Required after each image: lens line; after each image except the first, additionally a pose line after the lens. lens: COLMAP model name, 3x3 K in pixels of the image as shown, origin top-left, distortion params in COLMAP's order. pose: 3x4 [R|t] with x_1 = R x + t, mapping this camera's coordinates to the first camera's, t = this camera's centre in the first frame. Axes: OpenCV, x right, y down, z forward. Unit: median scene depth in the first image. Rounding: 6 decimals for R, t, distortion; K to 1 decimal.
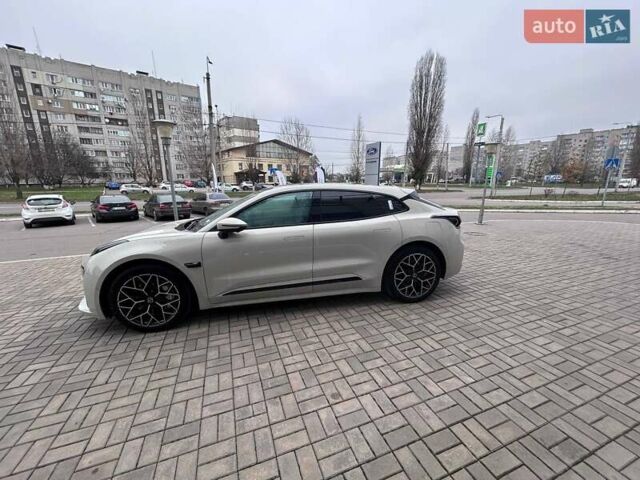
lens RADIAL K [[257.6, 0, 320.0], [0, 257.6, 240.0], [0, 0, 1]] dist [-0.000516, 0.000183]
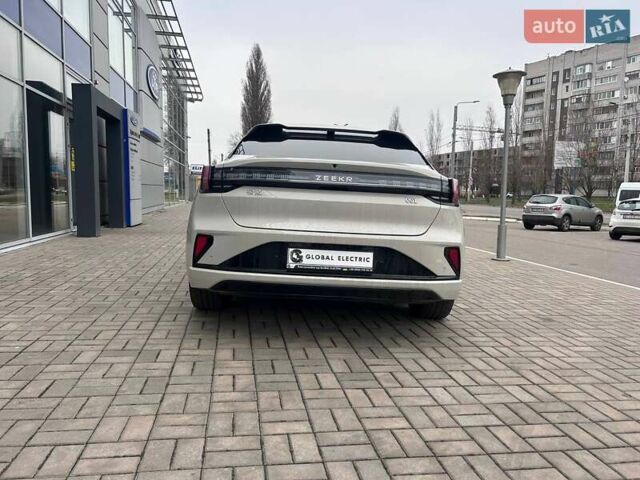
lens RADIAL K [[480.2, 0, 315.7], [0, 480.2, 237.6], [0, 0, 1]] dist [0.066215, -0.075707]
pose [[-0.192335, 0.094667, -0.976752, 1.592438], [-0.240520, 0.960430, 0.140446, -0.163231], [0.951398, 0.261941, -0.161956, 1.573424]]
